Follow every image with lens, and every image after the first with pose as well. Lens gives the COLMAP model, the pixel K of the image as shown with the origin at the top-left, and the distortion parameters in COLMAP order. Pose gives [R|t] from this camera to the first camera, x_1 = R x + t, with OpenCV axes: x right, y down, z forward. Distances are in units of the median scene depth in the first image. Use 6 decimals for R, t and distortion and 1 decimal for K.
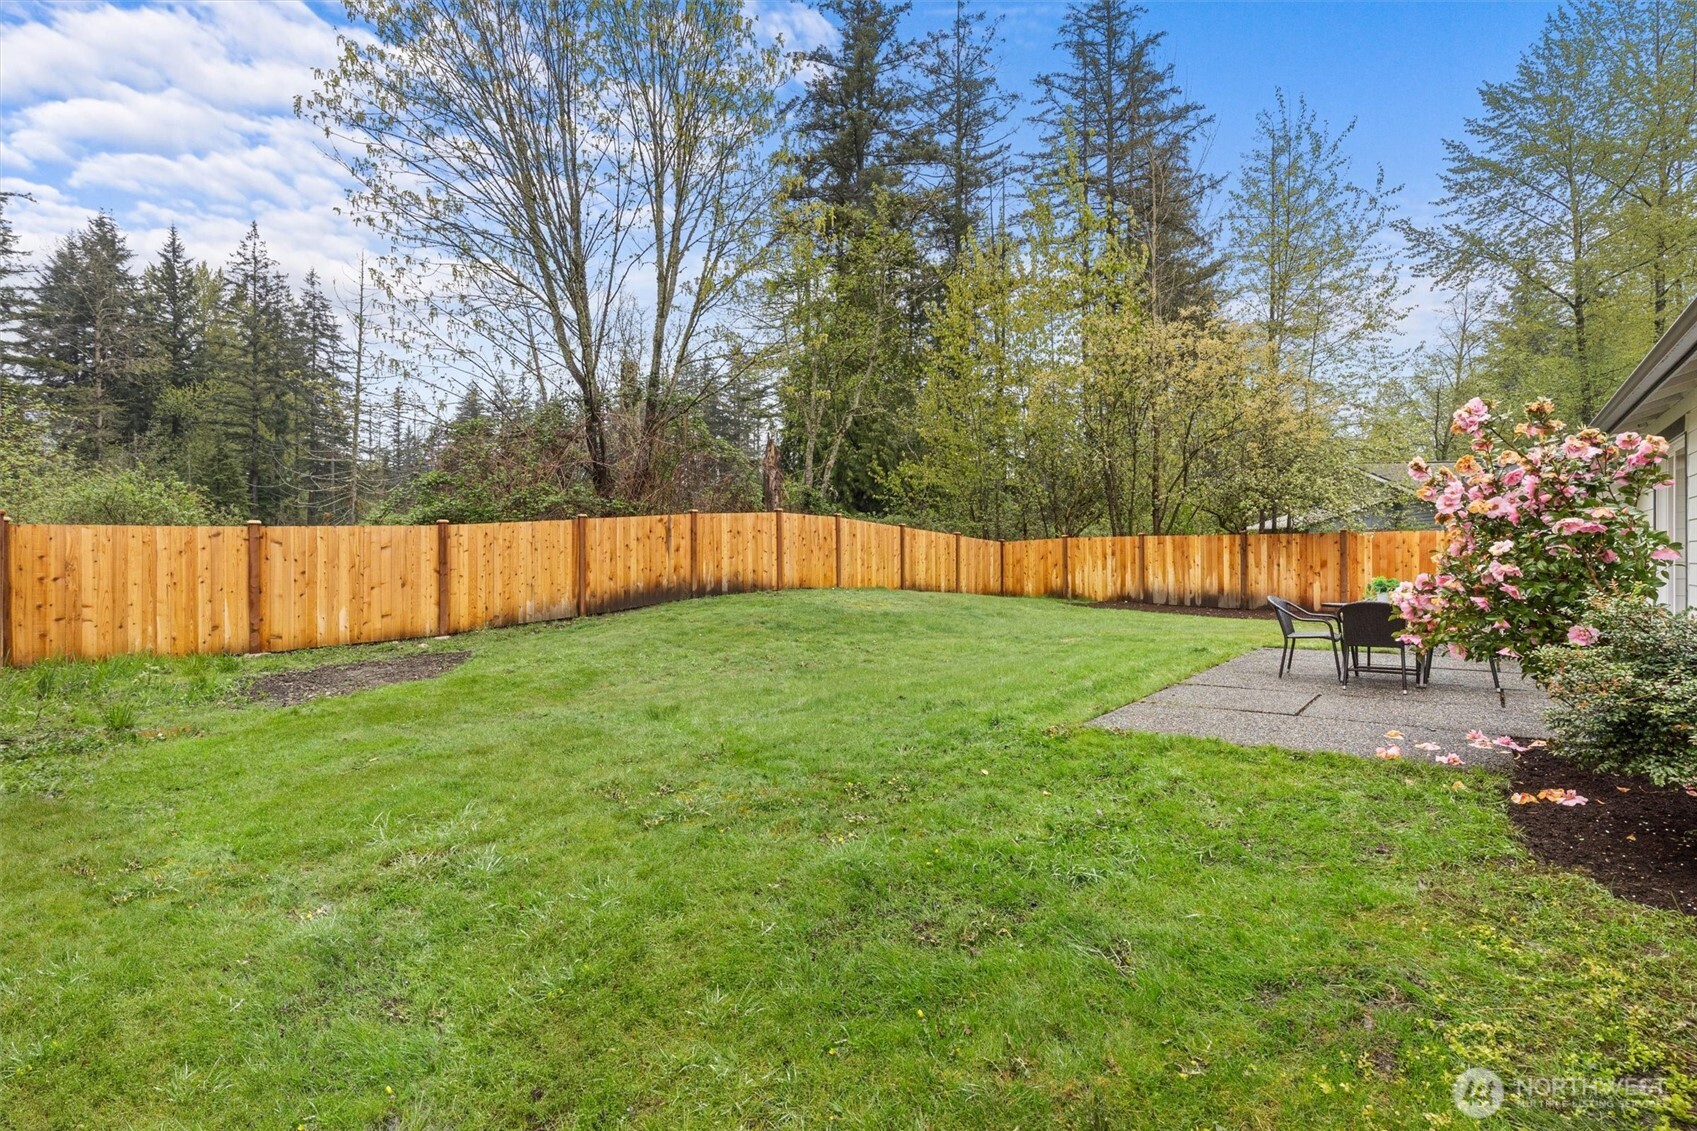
lens RADIAL K [[720.5, 0, 856.1], [0, 720.5, 560.5], [0, 0, 1]] dist [-0.004862, -0.000350]
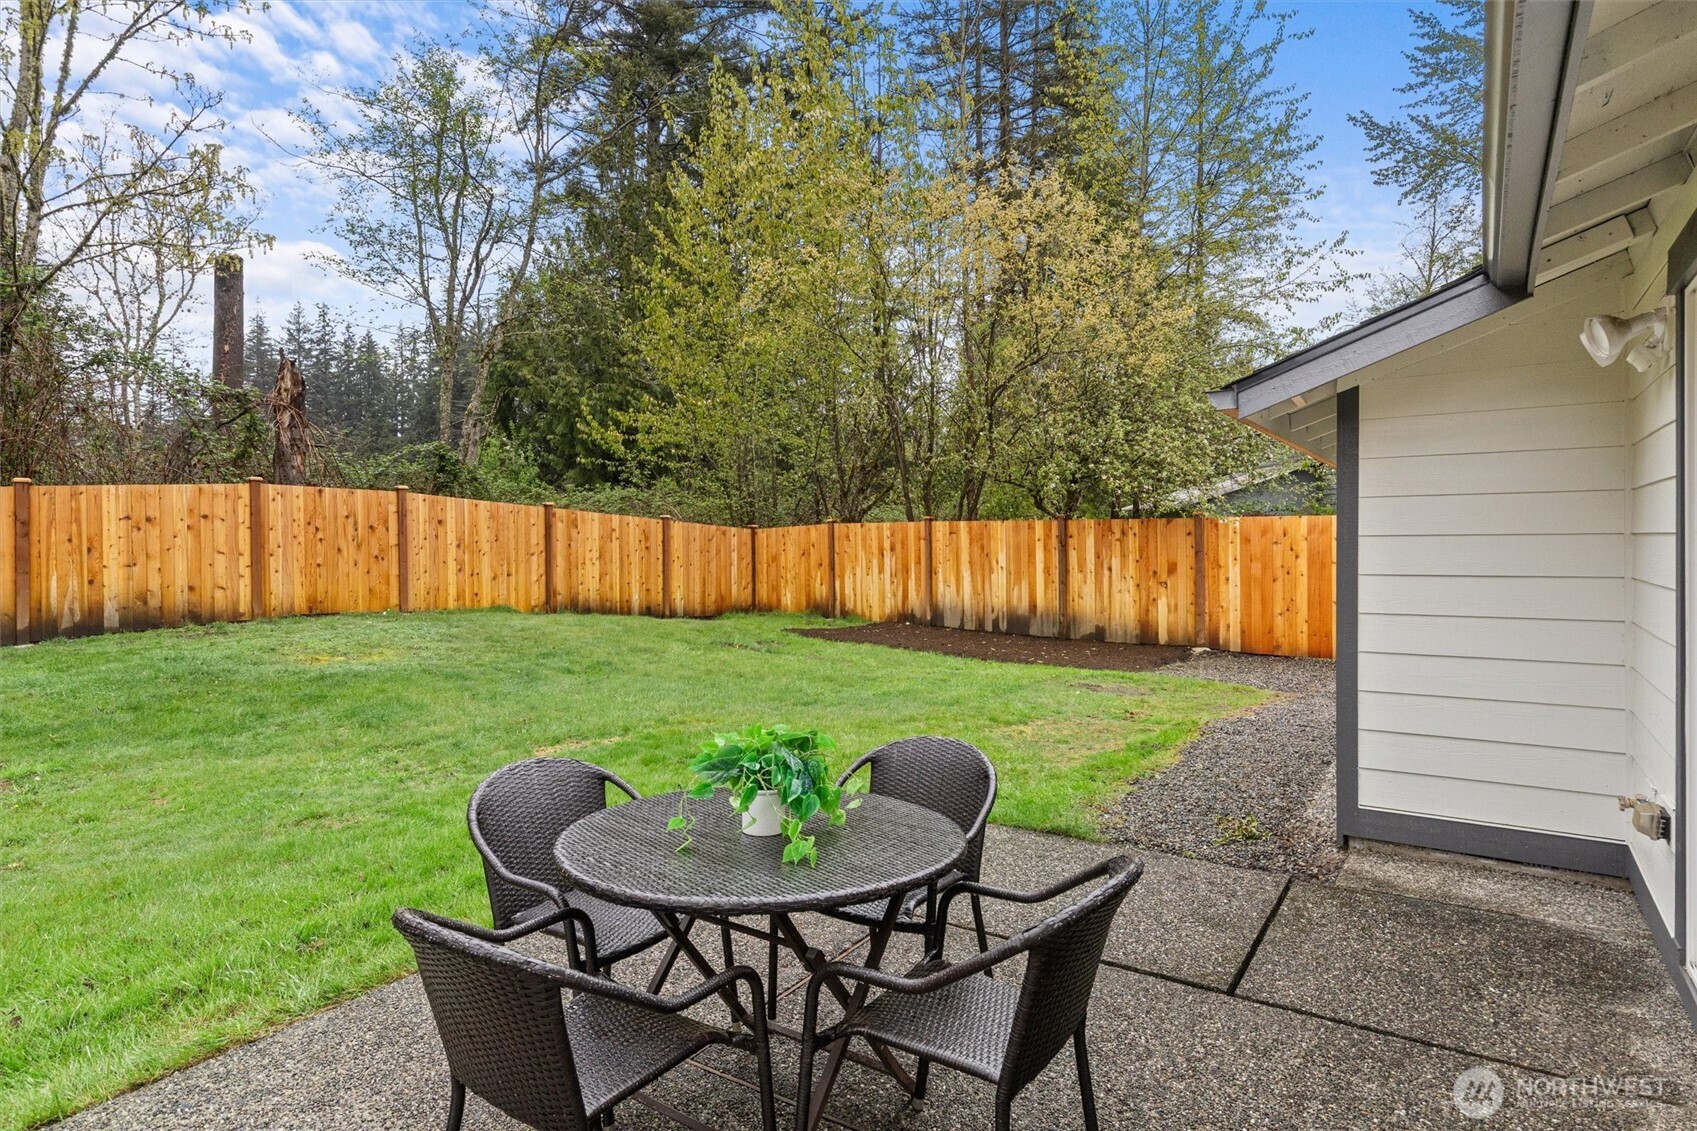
lens RADIAL K [[873.9, 0, 843.8], [0, 873.9, 548.5], [0, 0, 1]] dist [-0.012408, 0.000339]
pose [[0.996282, -0.004972, 0.086003, 0.251732], [0.004481, 0.999973, 0.005907, -0.014792], [-0.086030, -0.005500, 0.996277, 0.229956]]
